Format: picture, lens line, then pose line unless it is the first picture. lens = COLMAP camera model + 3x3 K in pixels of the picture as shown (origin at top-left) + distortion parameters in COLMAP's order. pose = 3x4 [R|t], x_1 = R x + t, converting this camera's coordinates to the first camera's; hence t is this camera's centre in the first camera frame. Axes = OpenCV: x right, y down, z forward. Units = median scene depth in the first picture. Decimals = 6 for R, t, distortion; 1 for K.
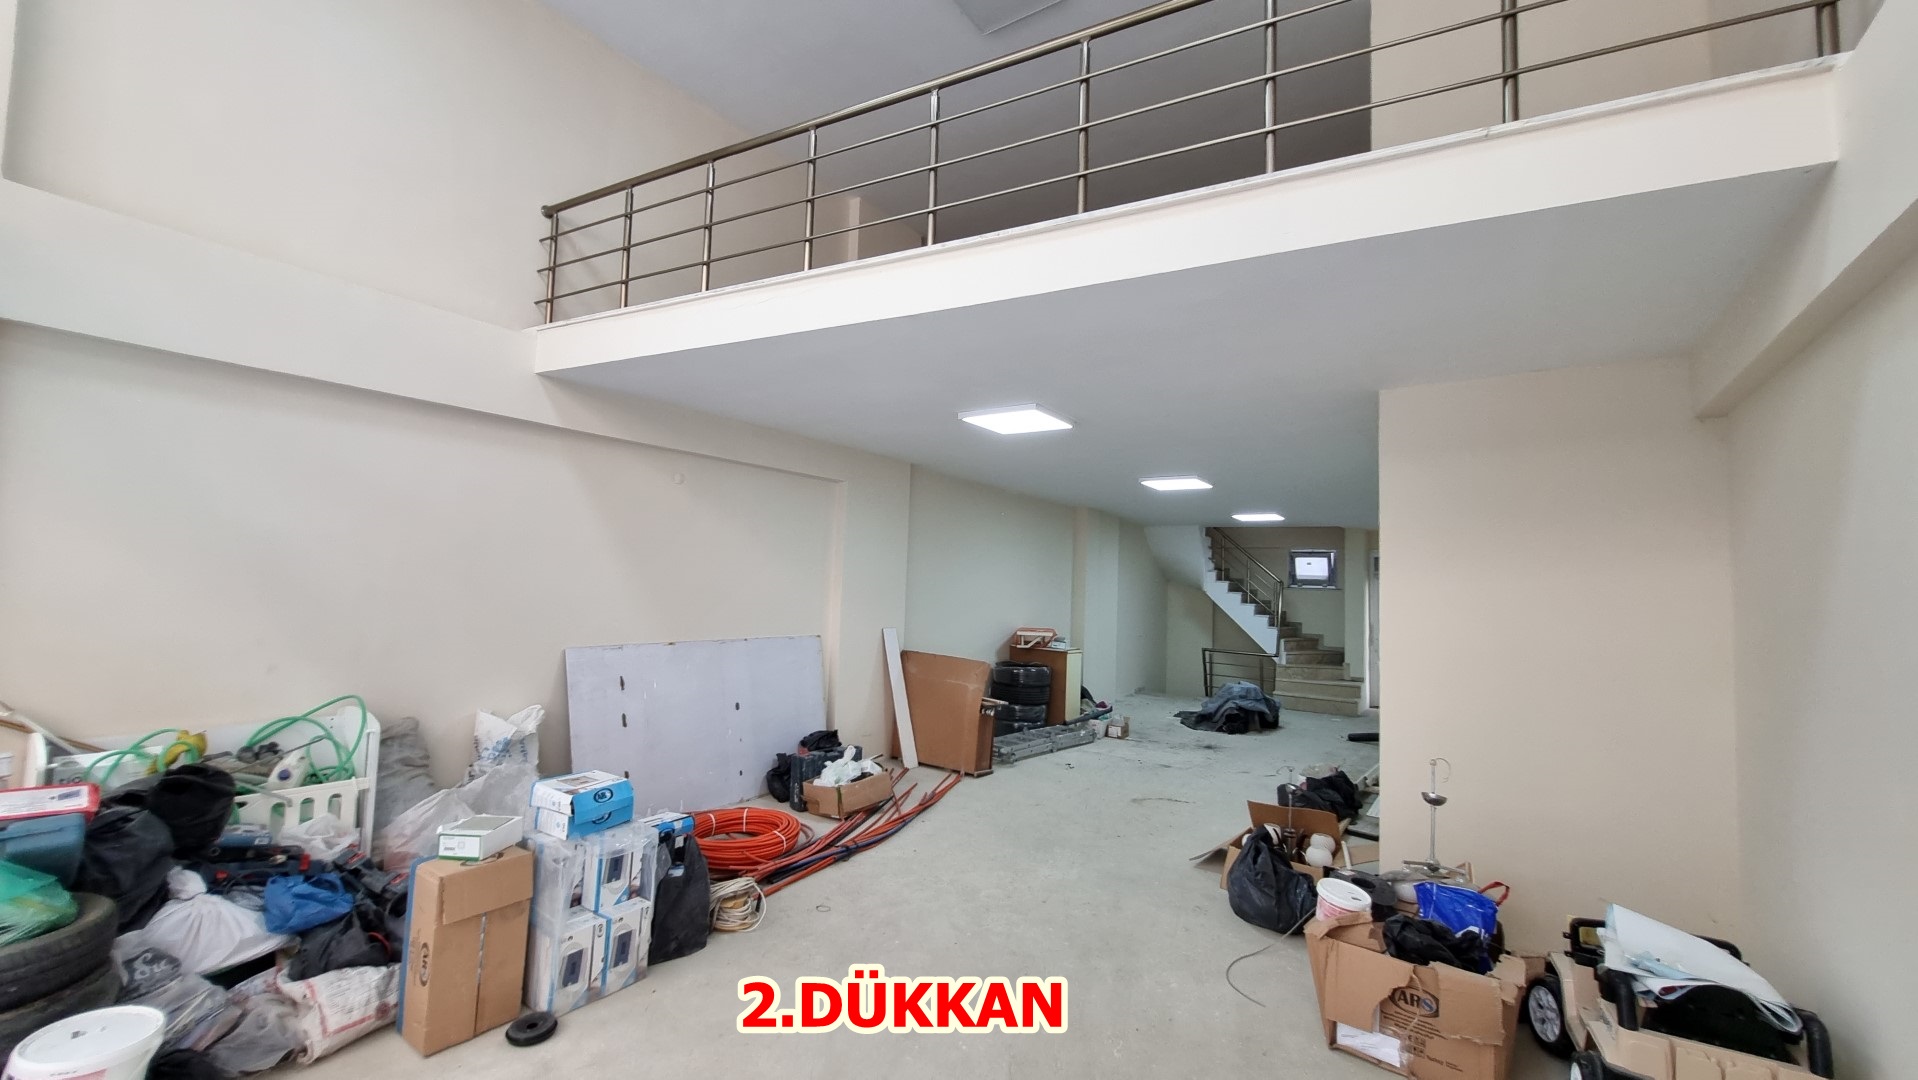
lens RADIAL K [[762.3, 0, 927.7], [0, 762.3, 537.9], [0, 0, 1]] dist [-0.000309, 0.000026]
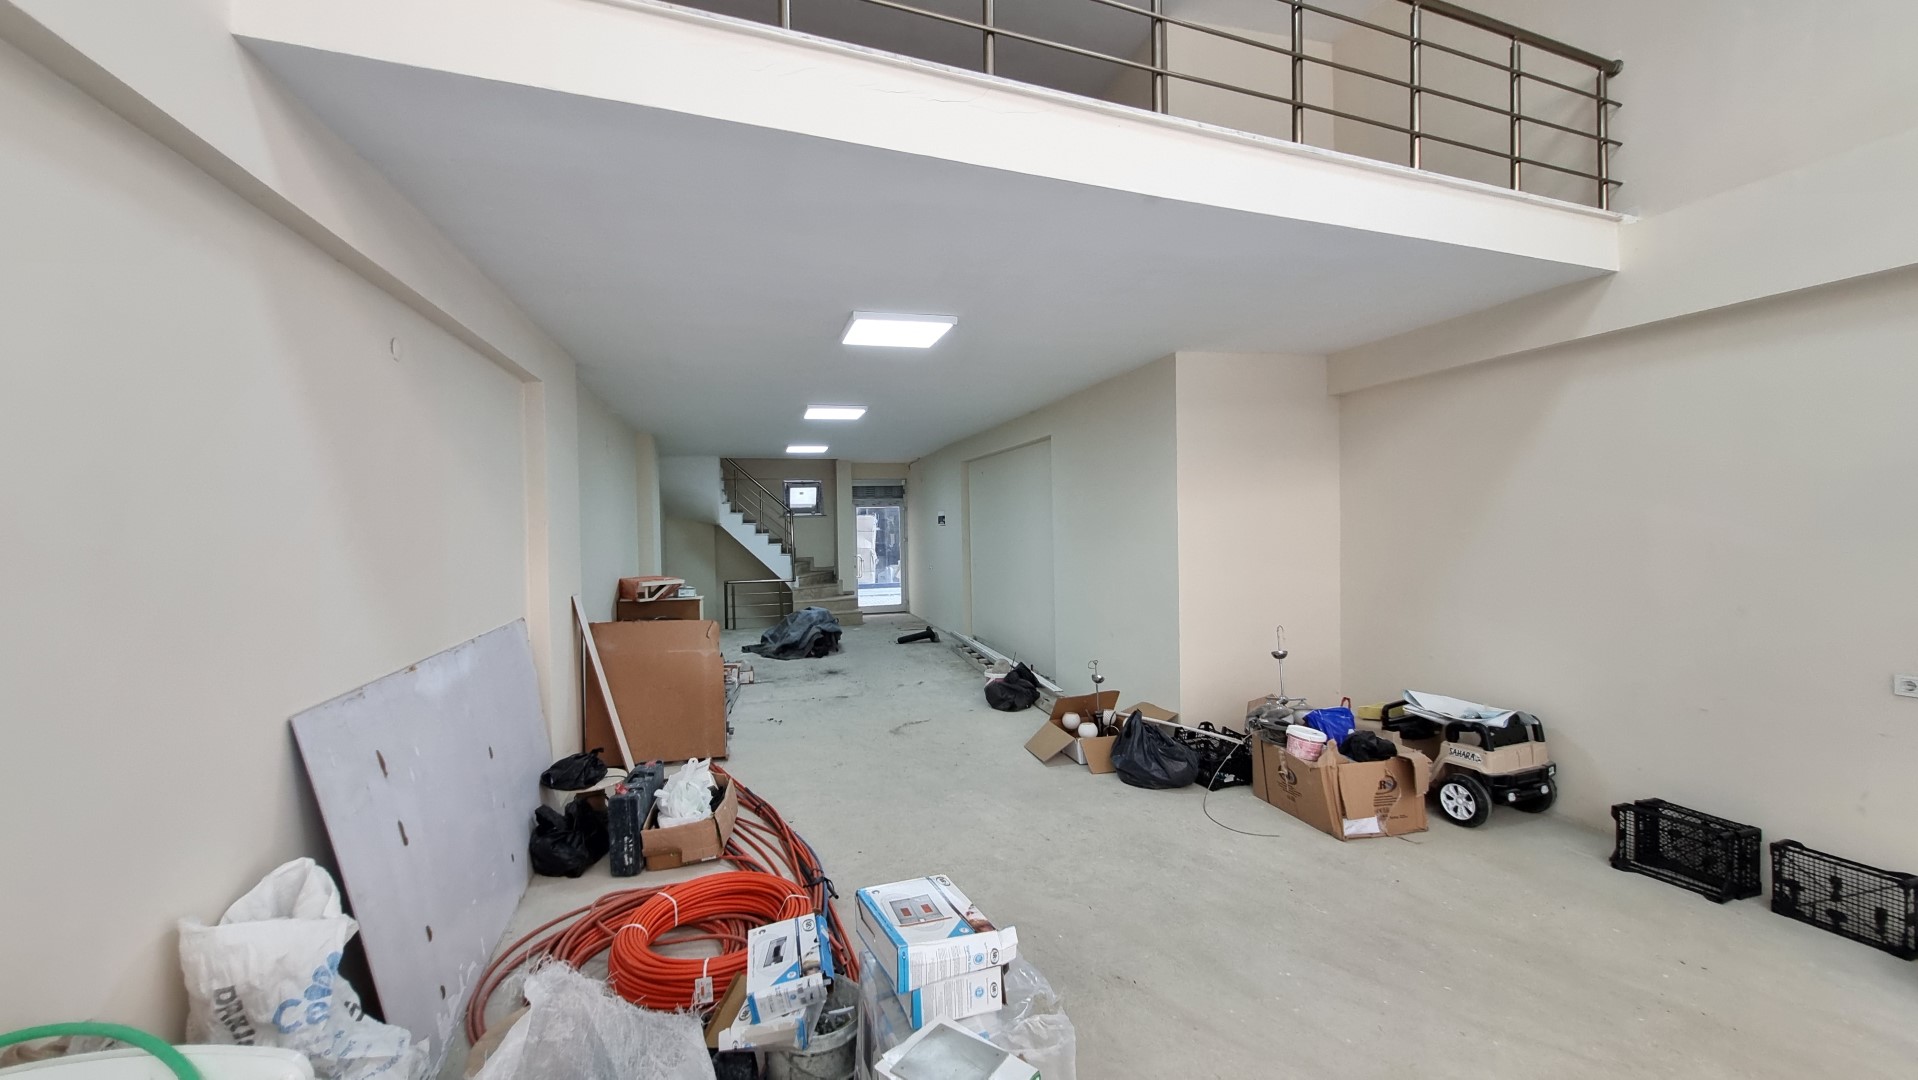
lens RADIAL K [[747.5, 0, 959.7], [0, 747.5, 580.8], [0, 0, 1]] dist [-0.000455, -0.000010]
pose [[0.637027, -0.113615, 0.762423, -0.249246], [0.002924, 0.989427, 0.145000, 0.004803], [-0.770836, -0.090140, 0.630624, 0.209772]]
